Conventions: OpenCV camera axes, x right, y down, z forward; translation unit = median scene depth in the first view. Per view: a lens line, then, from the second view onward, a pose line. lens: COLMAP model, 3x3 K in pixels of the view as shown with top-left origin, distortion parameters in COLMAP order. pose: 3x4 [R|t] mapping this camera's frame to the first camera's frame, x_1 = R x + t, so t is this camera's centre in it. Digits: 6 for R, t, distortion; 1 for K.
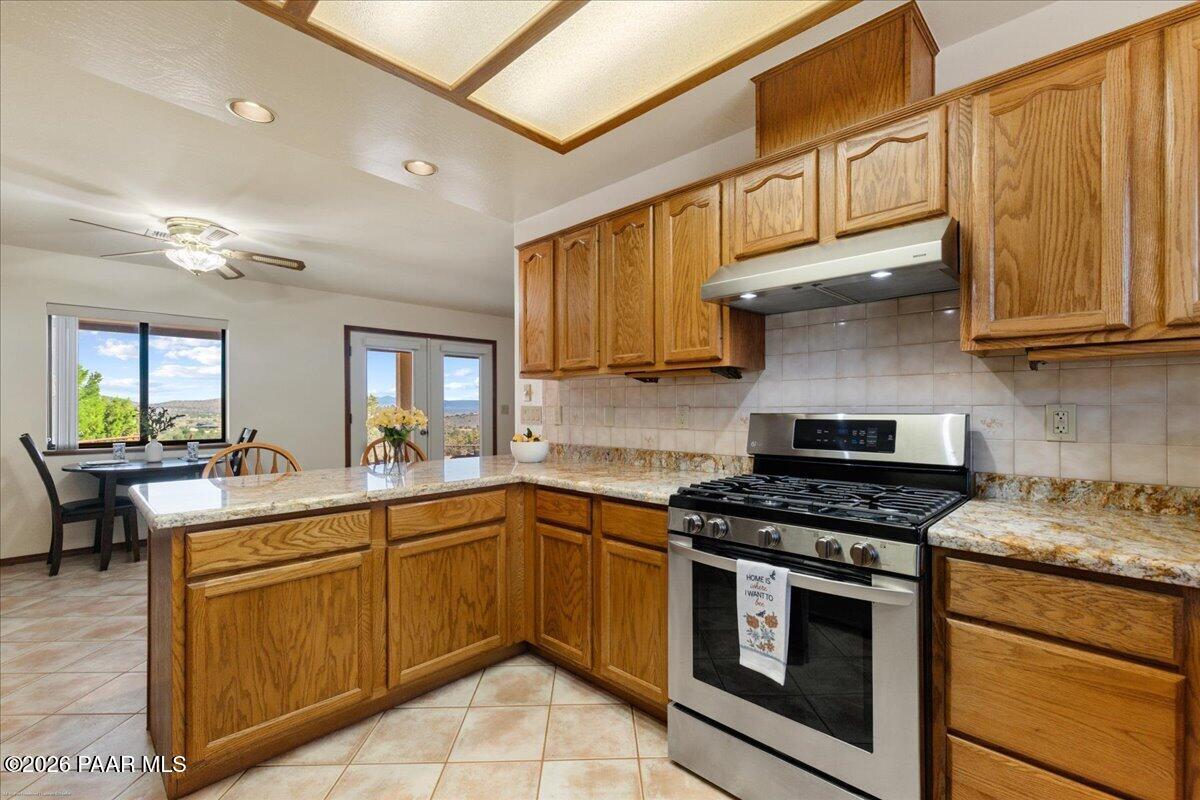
lens RADIAL K [[521.5, 0, 602.9], [0, 521.5, 406.2], [0, 0, 1]] dist [0.001215, 0.000354]
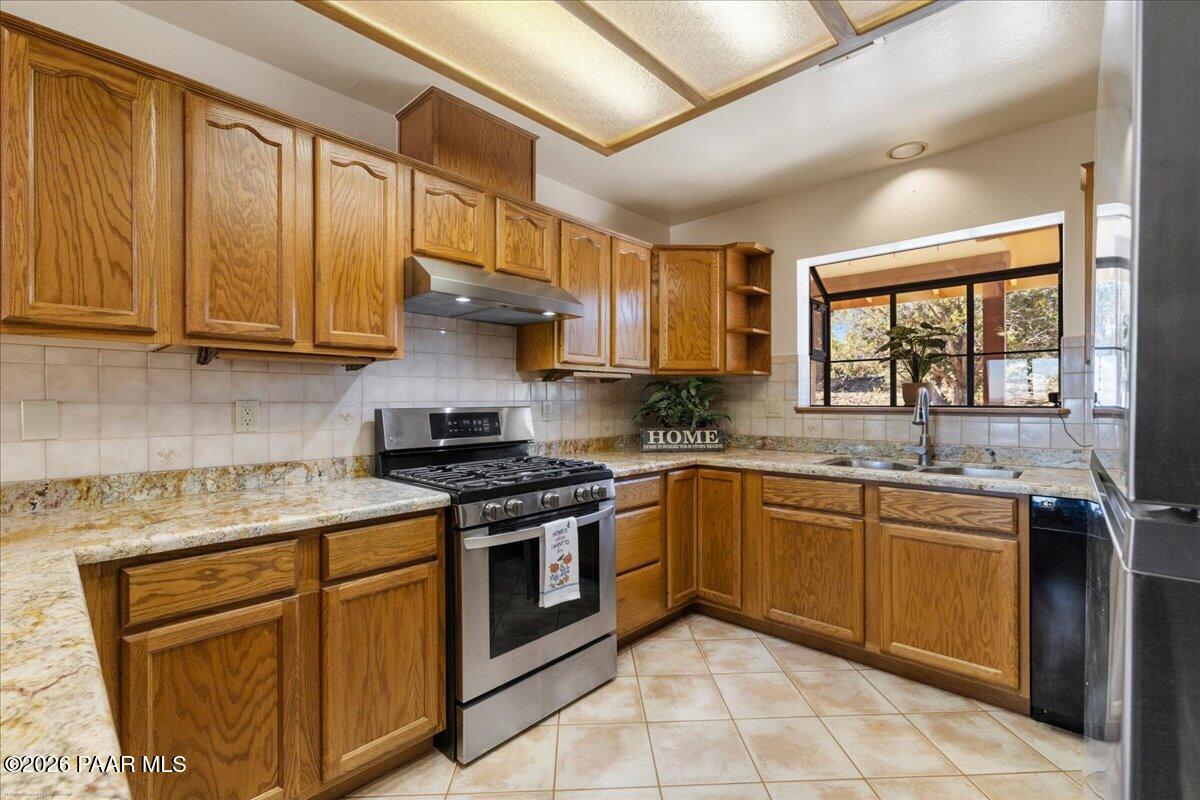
lens RADIAL K [[532.4, 0, 601.5], [0, 532.4, 399.3], [0, 0, 1]] dist [-0.001269, 0.000266]
pose [[-0.021943, 0.008839, 0.999720, -0.778171], [0.001727, 0.999960, -0.008803, 0.006347], [-0.999758, 0.001534, -0.021958, 0.686456]]
